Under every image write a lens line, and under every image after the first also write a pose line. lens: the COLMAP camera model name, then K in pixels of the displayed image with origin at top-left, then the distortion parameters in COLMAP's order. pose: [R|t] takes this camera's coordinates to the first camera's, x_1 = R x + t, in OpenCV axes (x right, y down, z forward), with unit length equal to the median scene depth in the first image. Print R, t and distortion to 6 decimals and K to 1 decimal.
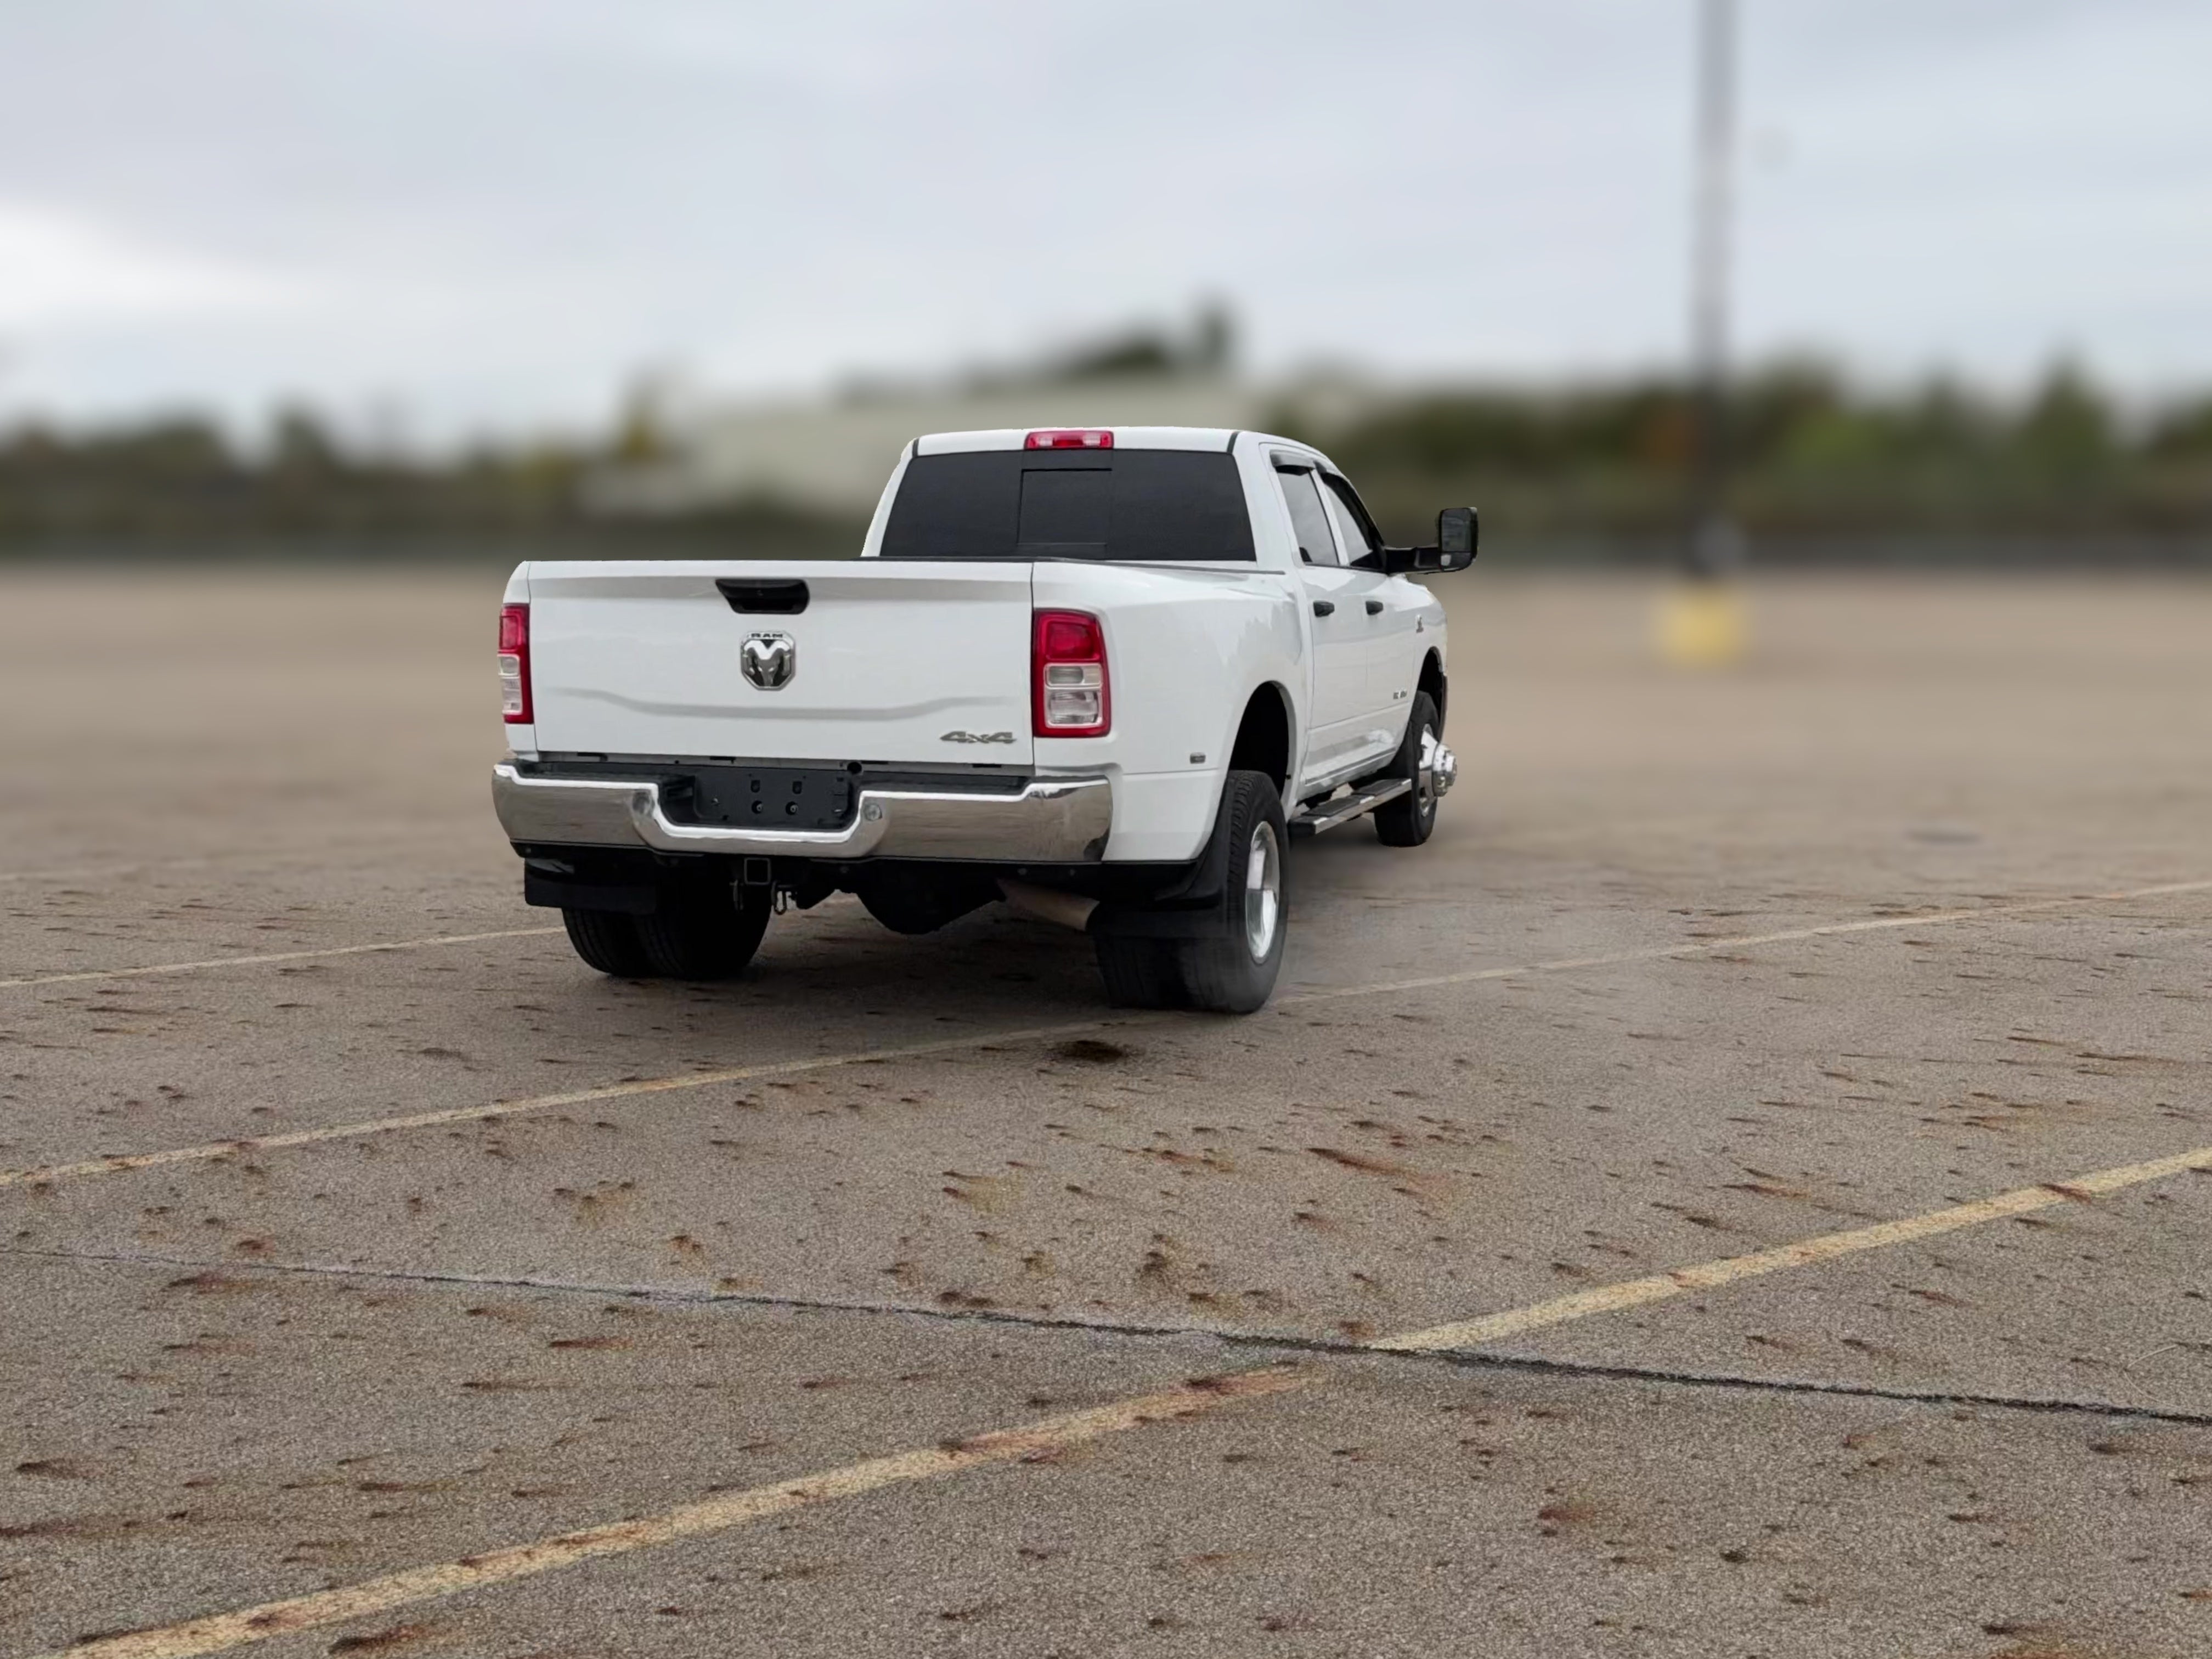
lens RADIAL K [[2435.5, 0, 1106.0], [0, 2435.5, 829.5], [0, 0, 1]] dist [0.175390, -0.403613]
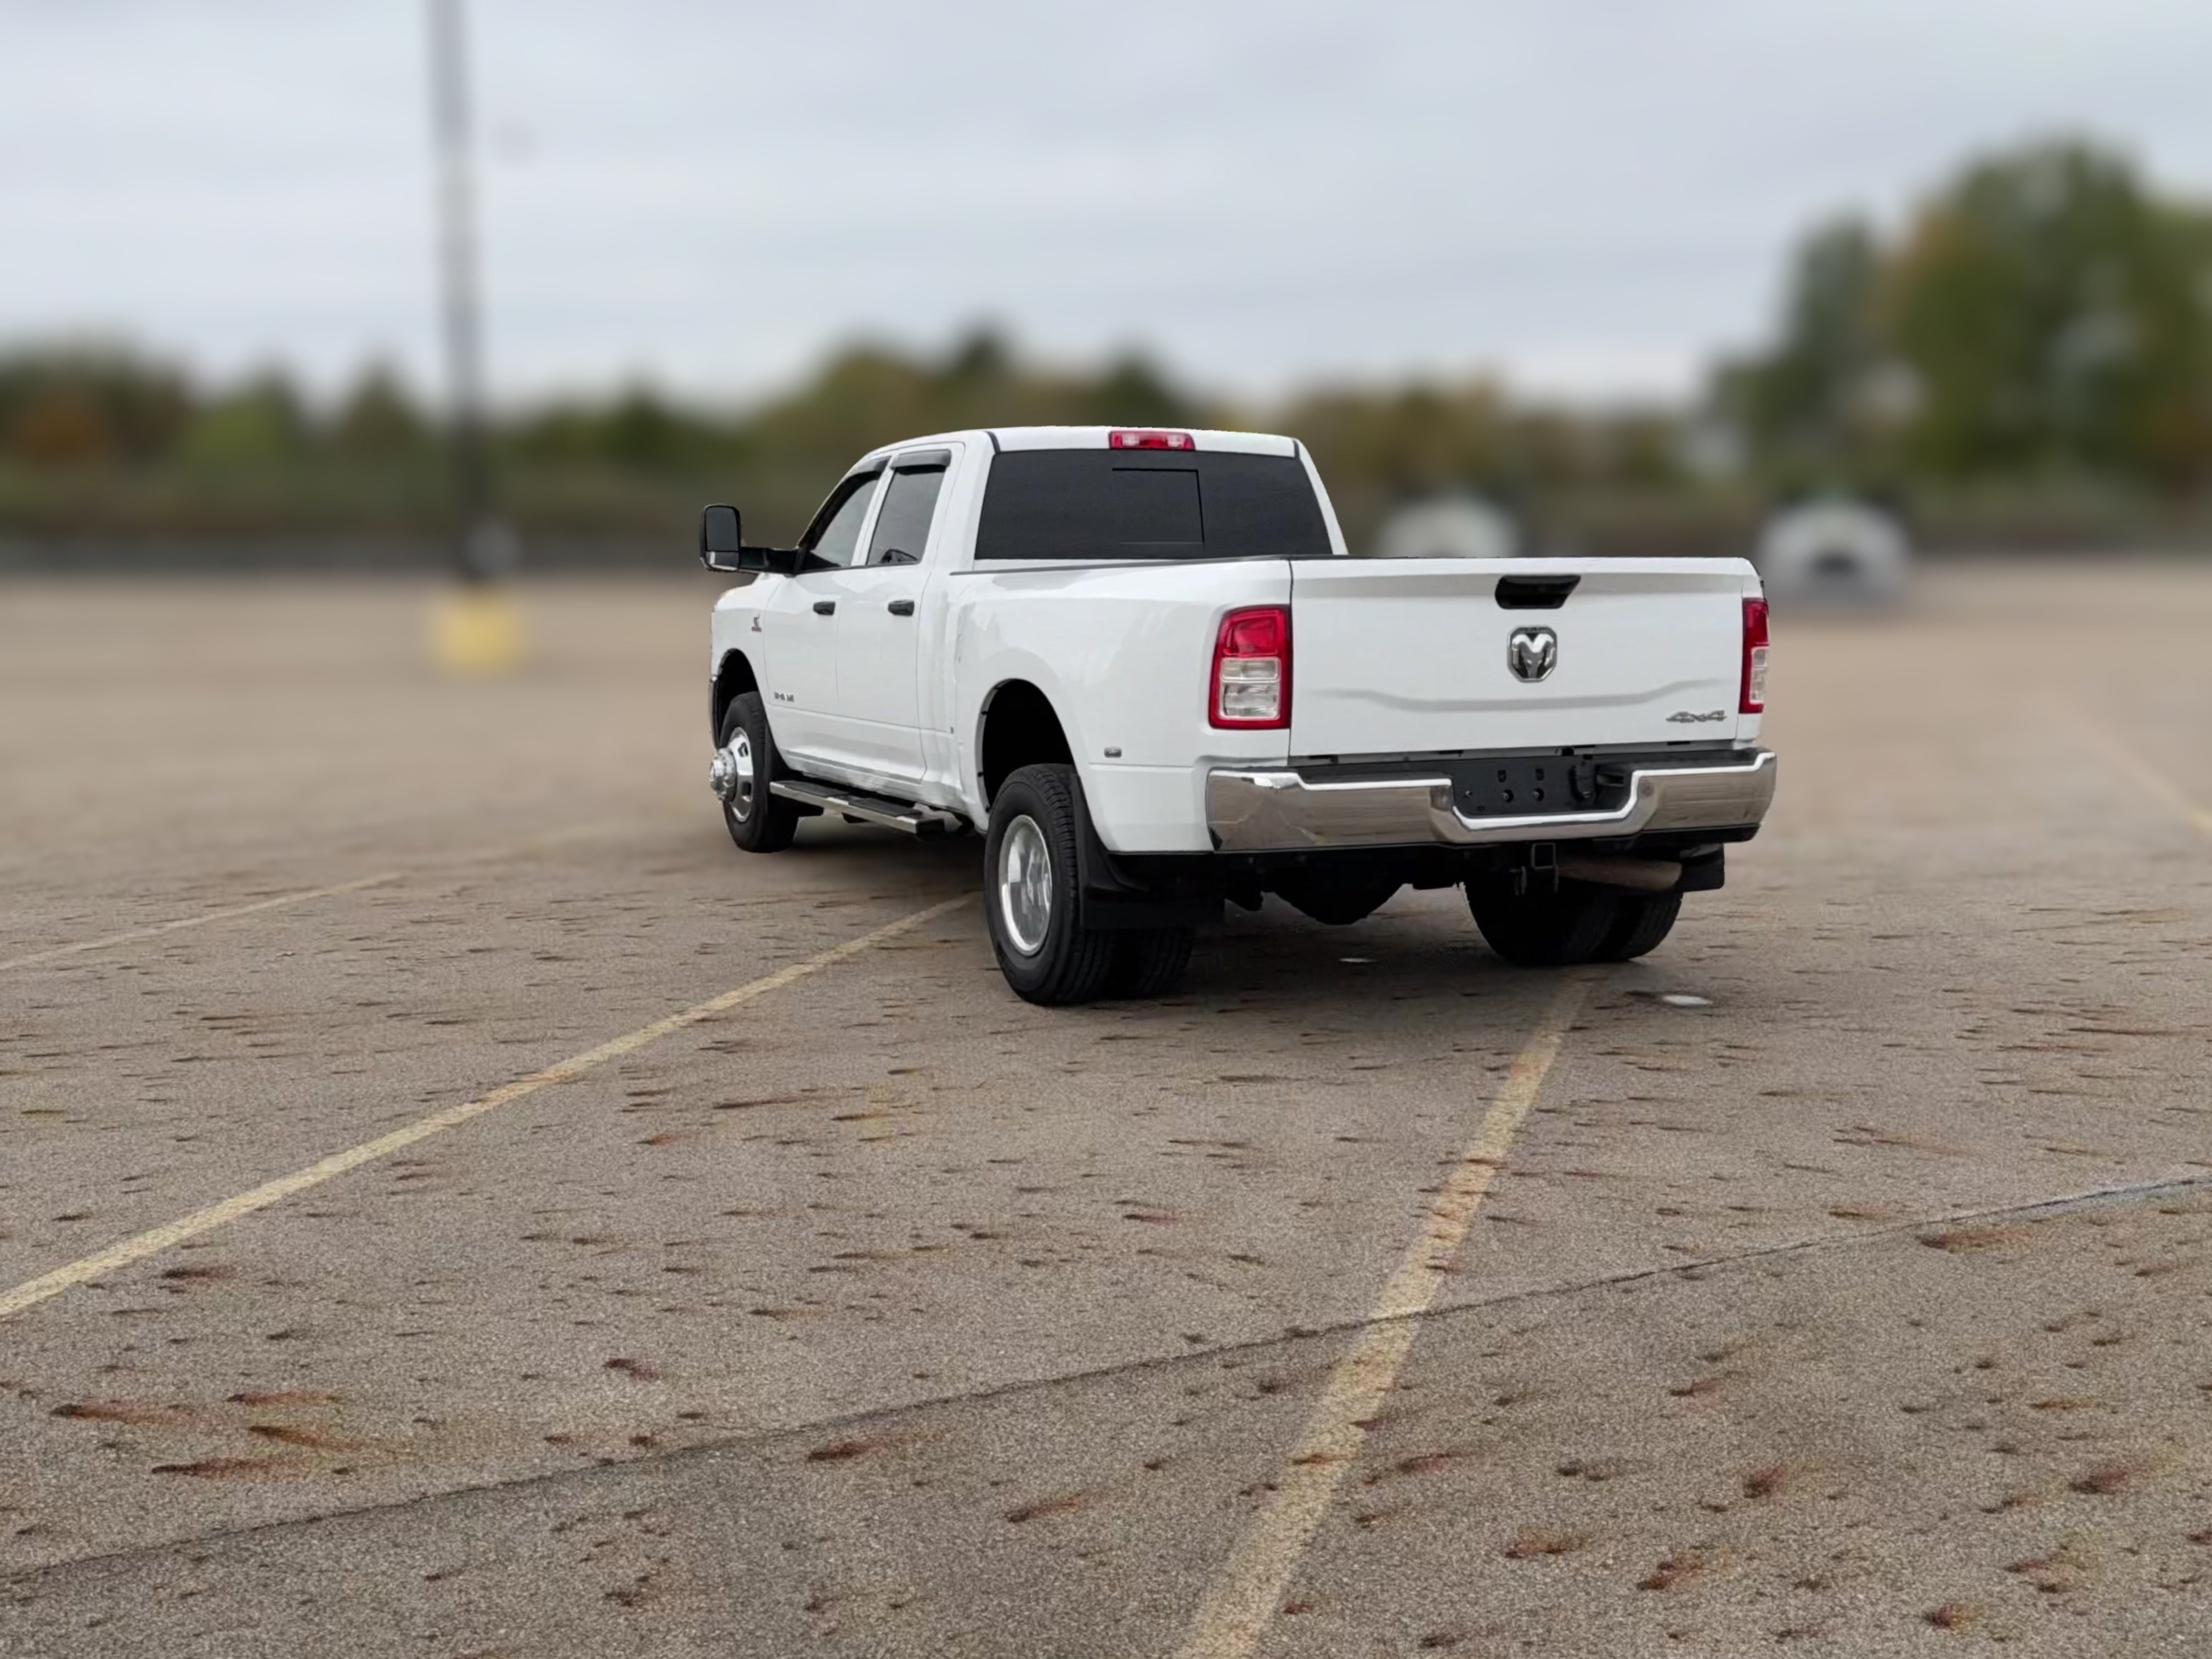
lens RADIAL K [[2514.3, 0, 1106.0], [0, 2514.3, 829.5], [0, 0, 1]] dist [0.213245, -0.640098]
pose [[0.751032, -0.071399, 0.656394, -0.978856], [0.073991, 0.996975, 0.023787, -0.033152], [-0.656107, 0.030702, 0.754043, 0.305459]]
